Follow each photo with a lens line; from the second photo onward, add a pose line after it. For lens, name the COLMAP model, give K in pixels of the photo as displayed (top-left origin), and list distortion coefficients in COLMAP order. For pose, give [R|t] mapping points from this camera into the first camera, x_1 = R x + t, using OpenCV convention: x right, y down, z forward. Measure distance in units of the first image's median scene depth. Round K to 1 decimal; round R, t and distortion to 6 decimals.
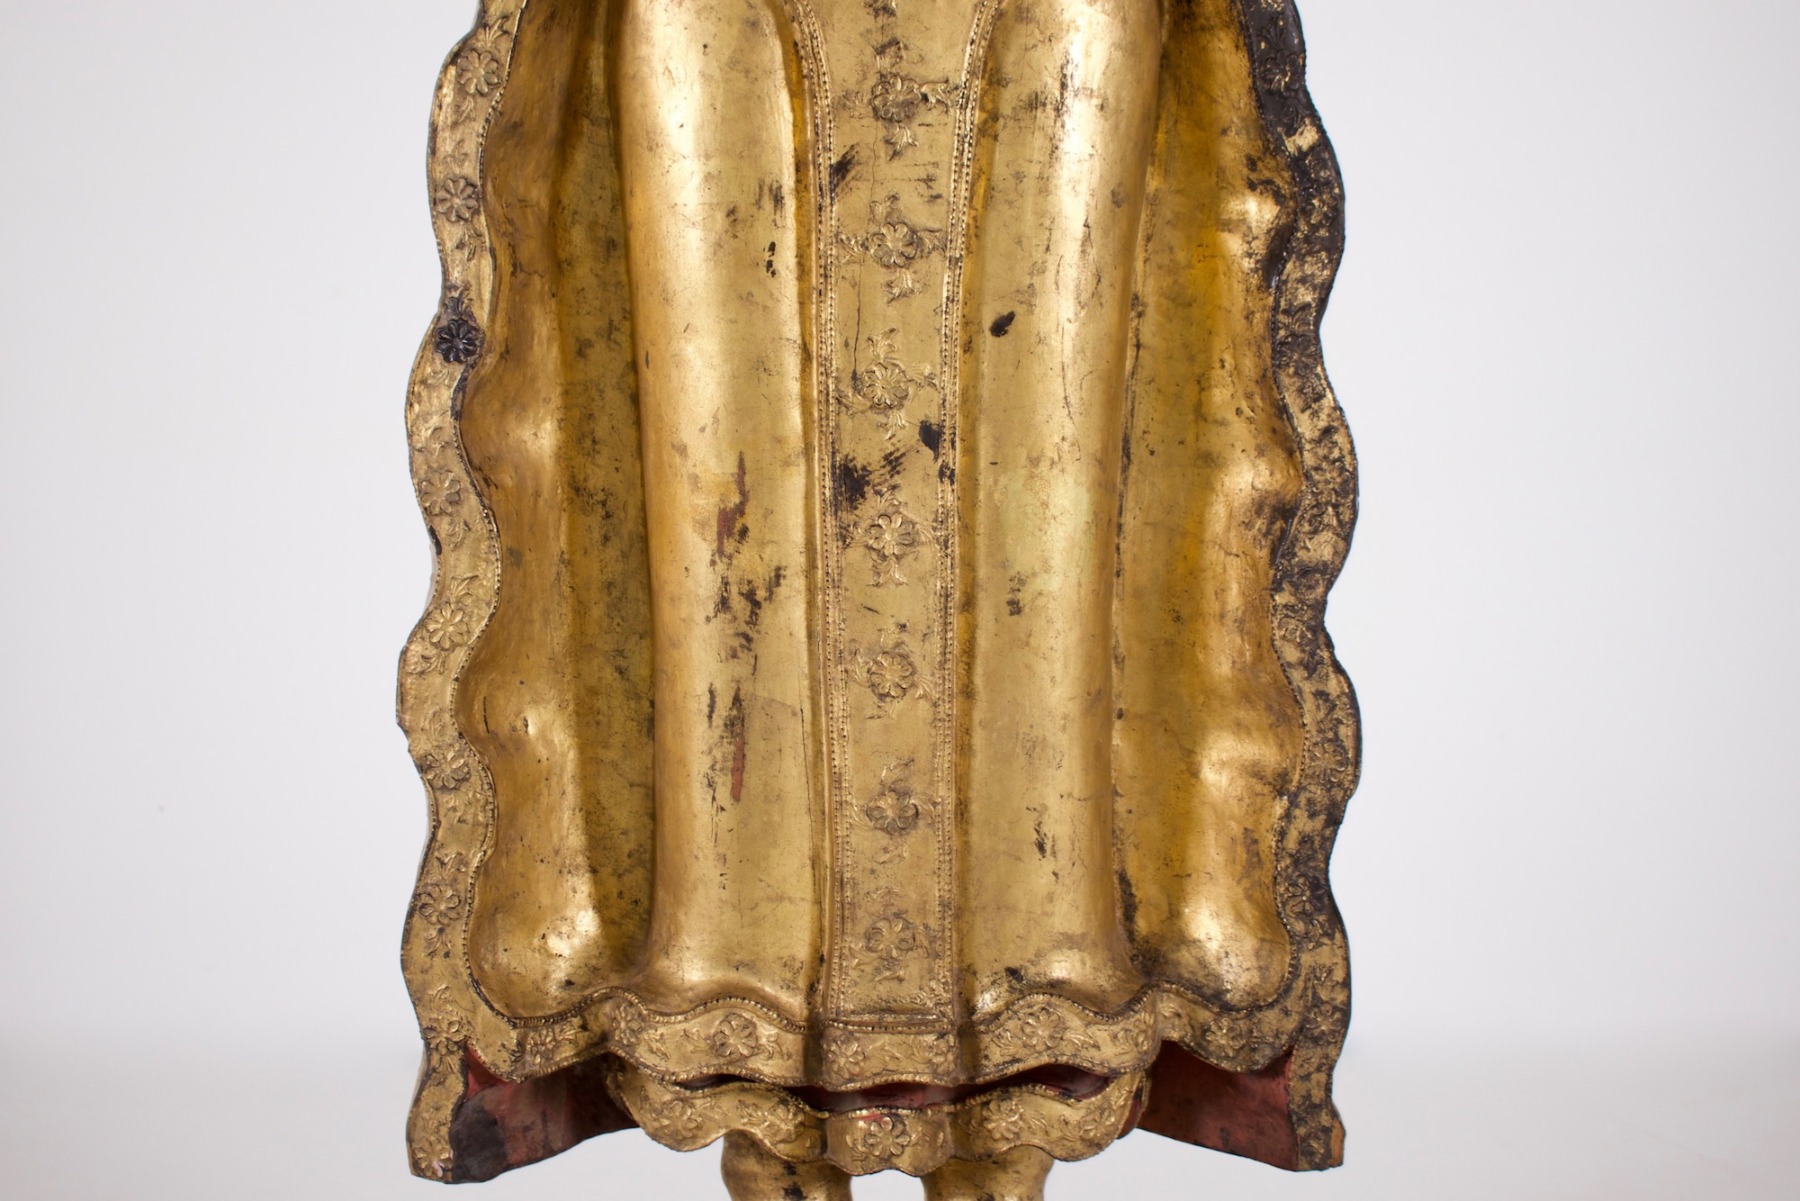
lens RADIAL K [[2257.9, 0, 904.1], [0, 2257.9, 601.3], [0, 0, 1]] dist [-0.061823, 0.000000]
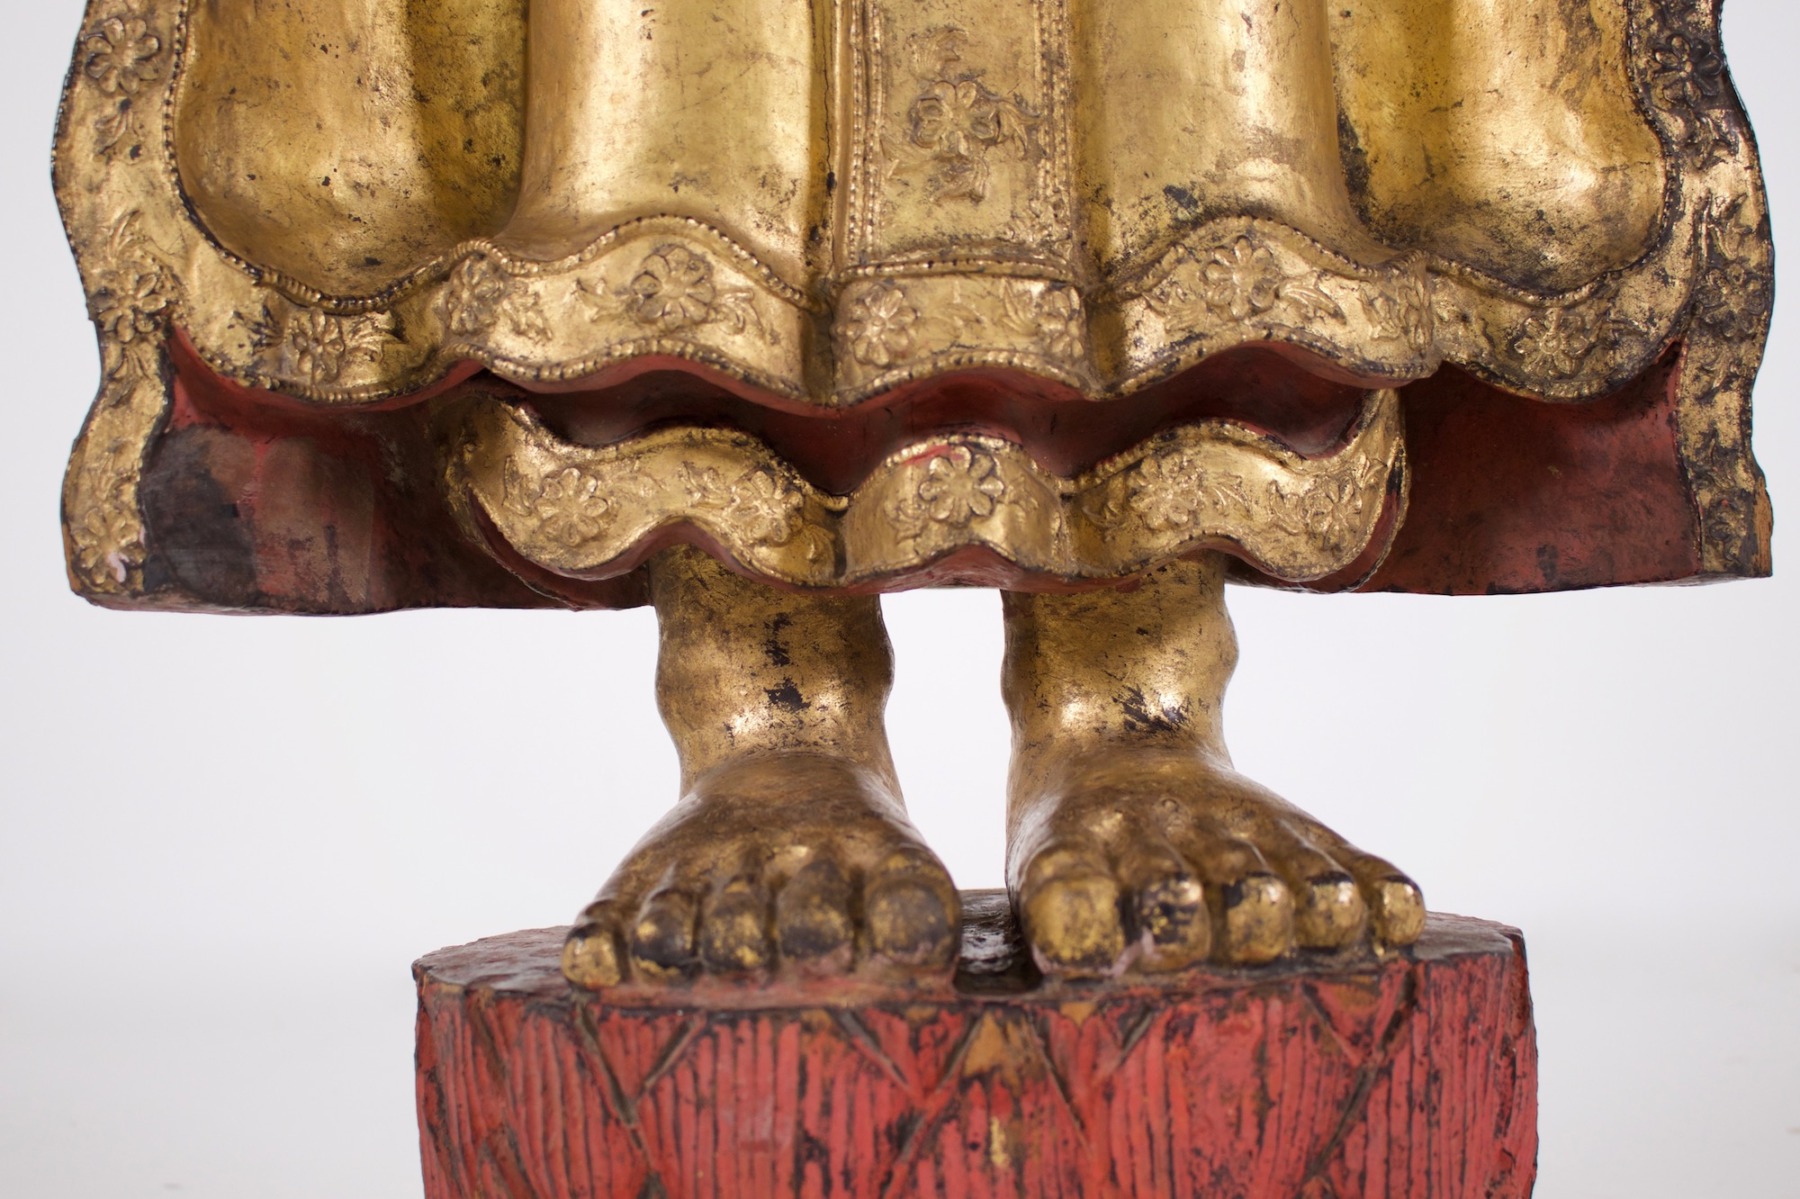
lens RADIAL K [[2257.9, 0, 895.5], [0, 2257.9, 598.7], [0, 0, 1]] dist [-0.061823, 0.000000]
pose [[0.999412, -0.027718, 0.020183, -0.034420], [0.029771, 0.993510, -0.109776, 0.320569], [-0.017009, 0.110312, 0.993751, 0.466039]]
